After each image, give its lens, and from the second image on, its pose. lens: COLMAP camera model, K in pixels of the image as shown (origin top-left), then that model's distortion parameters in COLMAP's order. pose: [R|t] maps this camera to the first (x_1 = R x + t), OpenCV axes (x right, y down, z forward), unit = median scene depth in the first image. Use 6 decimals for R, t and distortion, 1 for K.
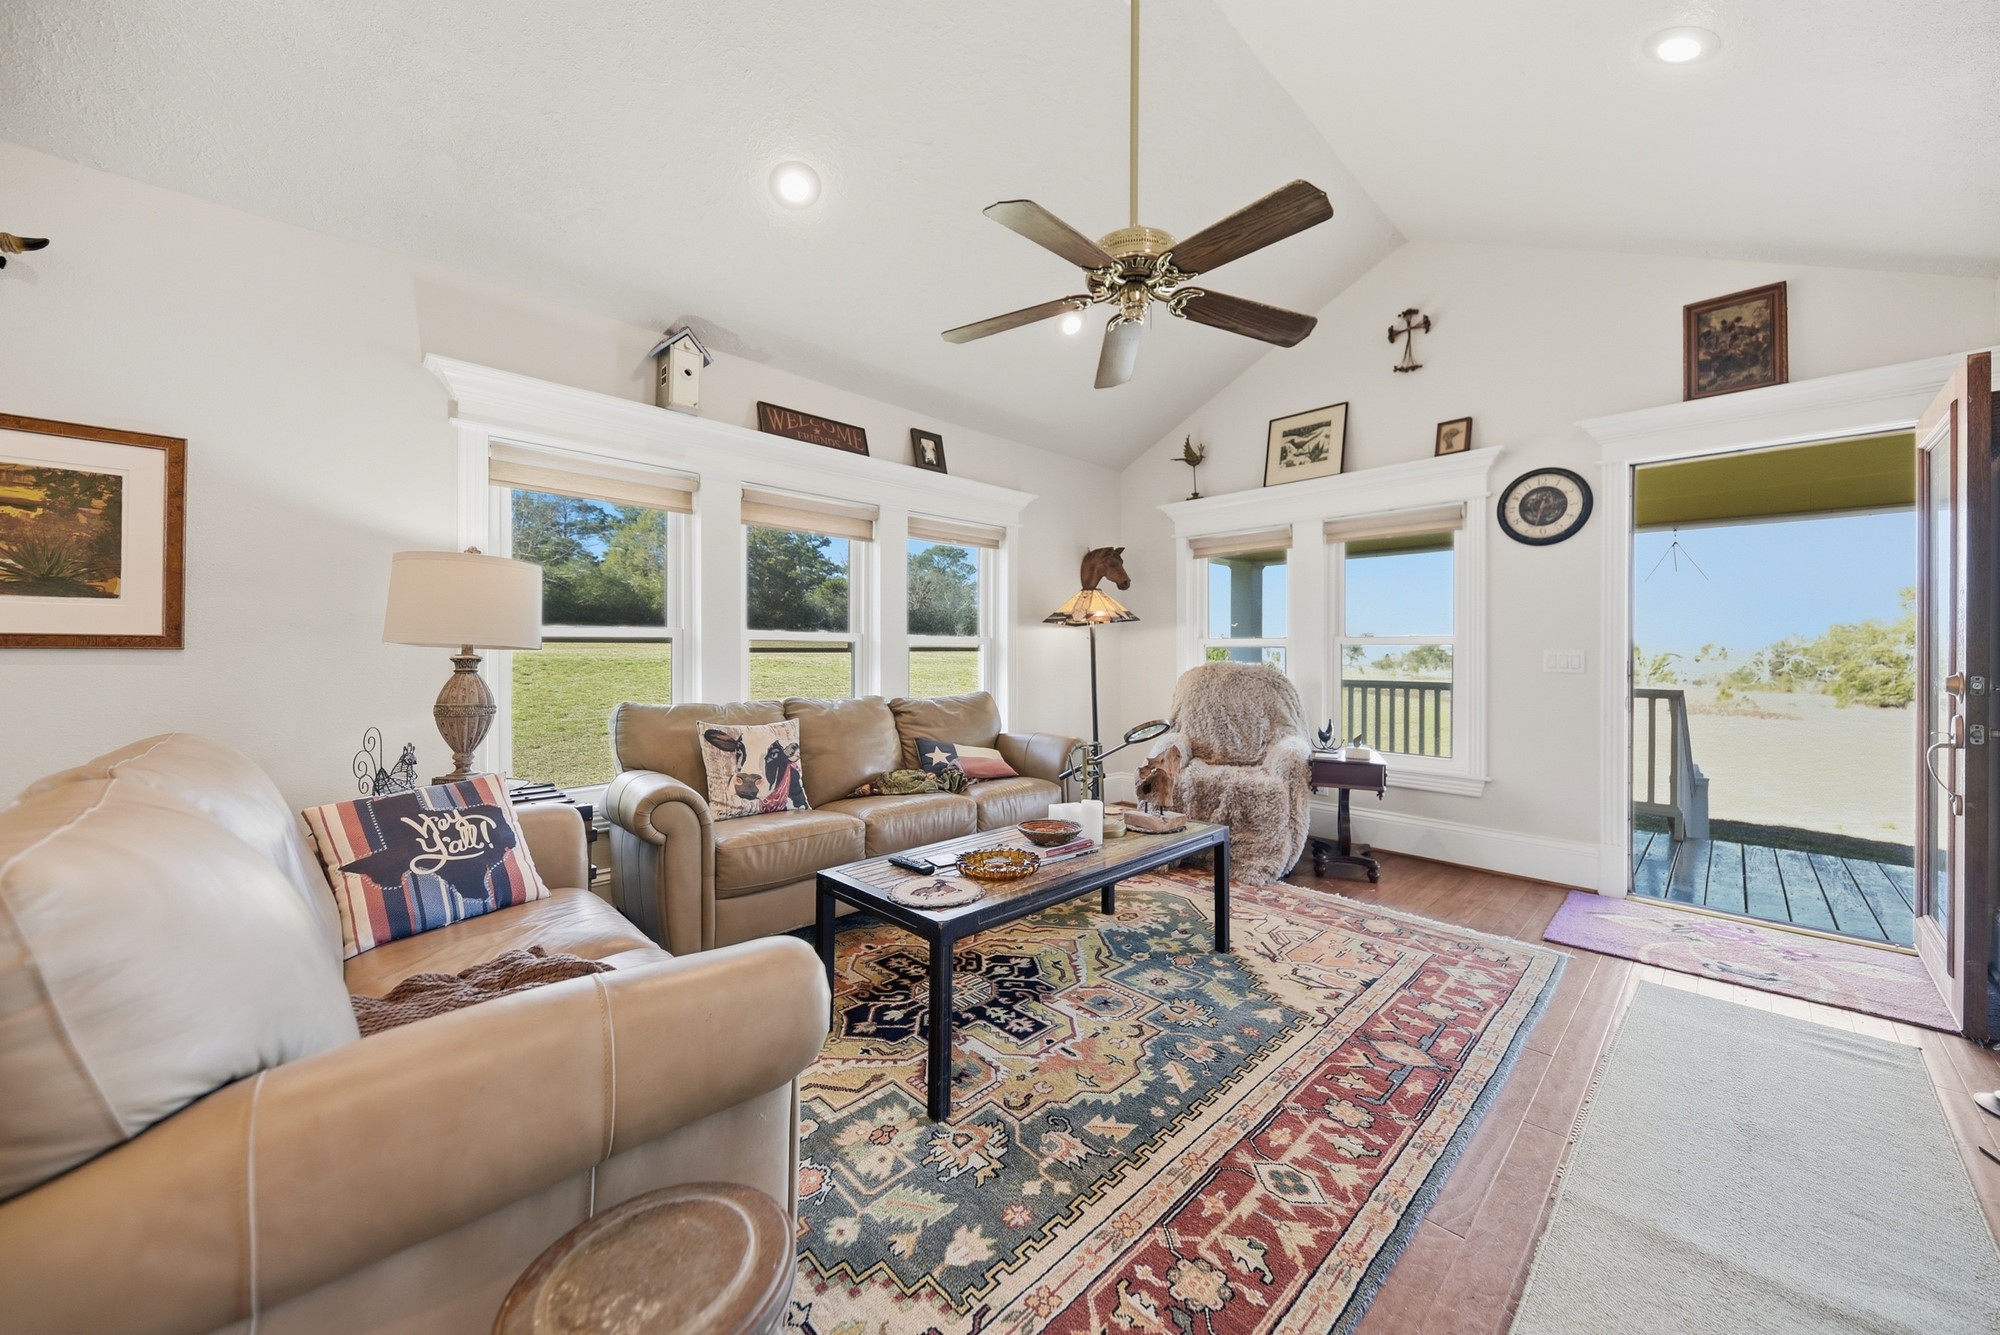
lens RADIAL K [[703.3, 0, 1032.8], [0, 703.3, 648.7], [0, 0, 1]] dist [0.001338, -0.000019]
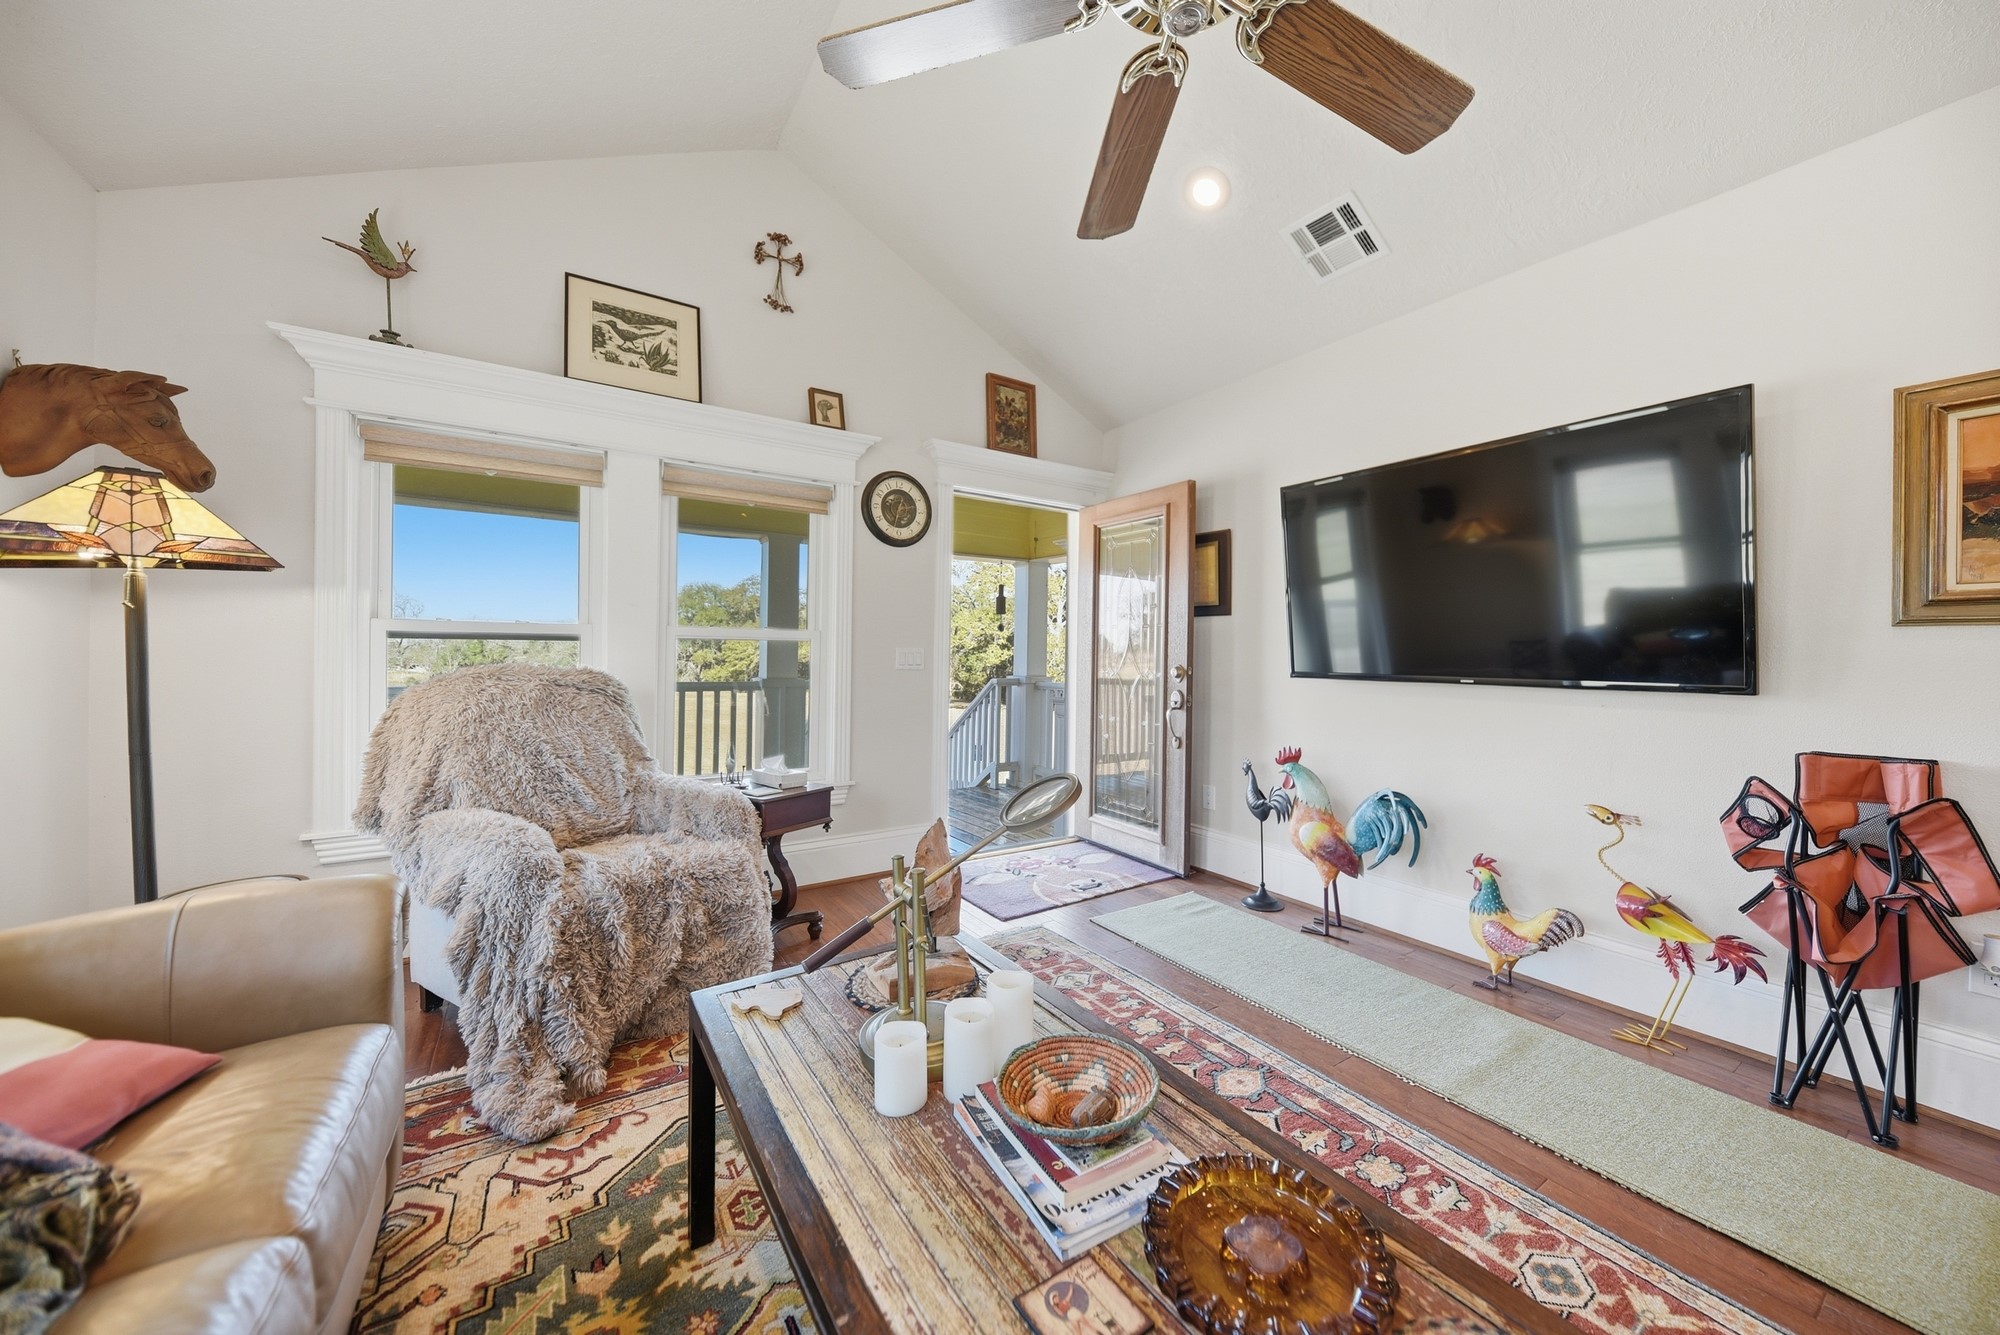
lens RADIAL K [[695.4, 0, 1027.4], [0, 695.4, 653.9], [0, 0, 1]] dist [0.007818, -0.006215]
pose [[0.189978, -0.005015, 0.981776, -0.299162], [-0.015350, 0.999850, 0.008077, -0.000007], [-0.981668, -0.016605, 0.189872, 0.758827]]
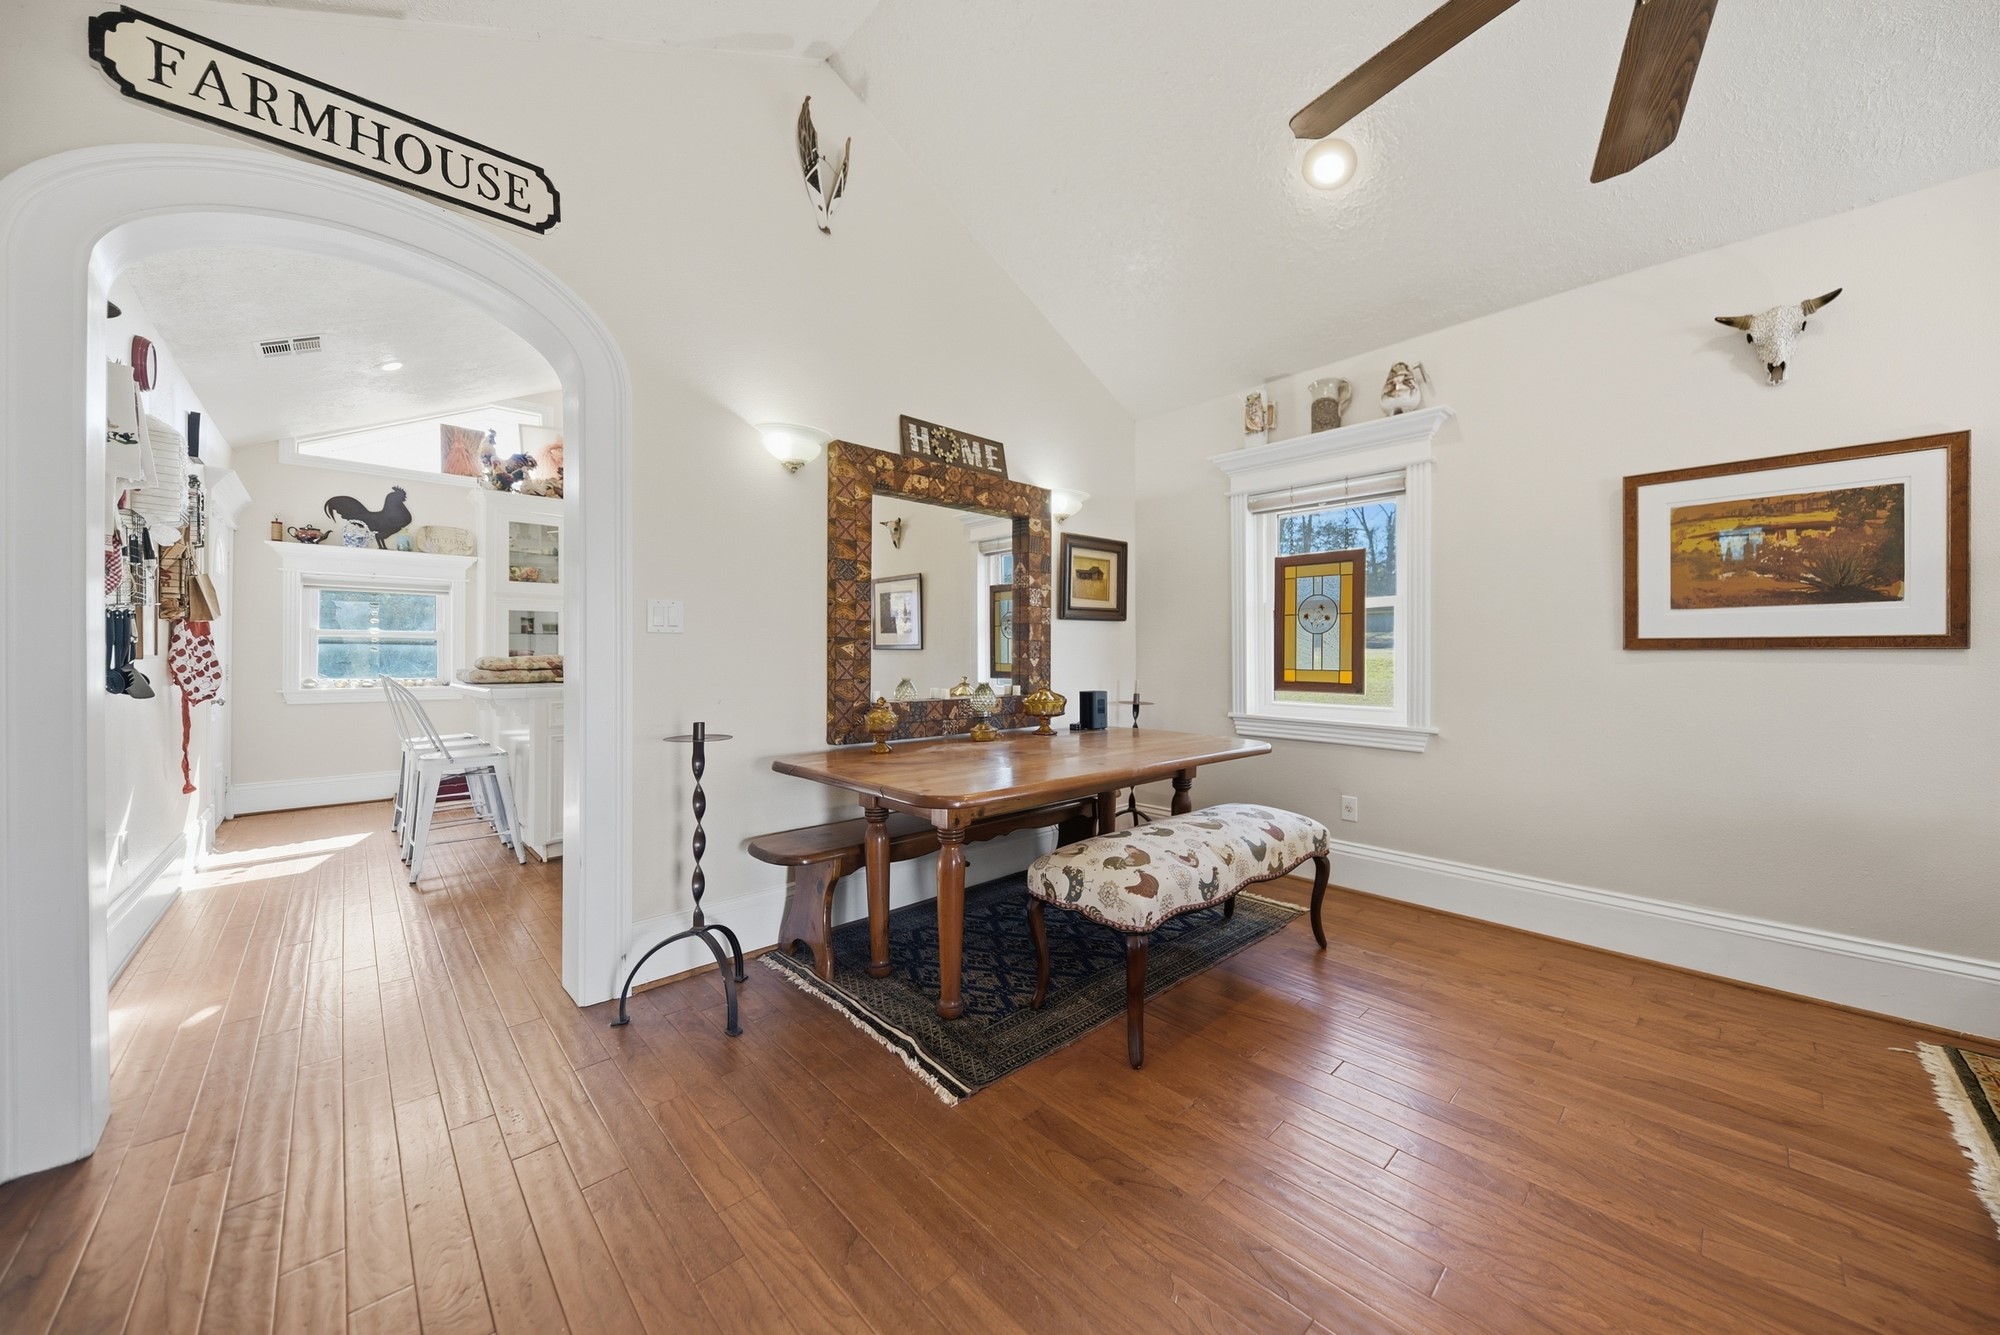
lens RADIAL K [[702.8, 0, 1026.1], [0, 702.8, 651.5], [0, 0, 1]] dist [0.016333, -0.007844]
pose [[-0.026650, -0.007198, -0.999619, -0.152706], [0.009287, 0.999929, -0.007448, -0.000084], [0.999602, -0.009482, -0.026581, -0.194922]]
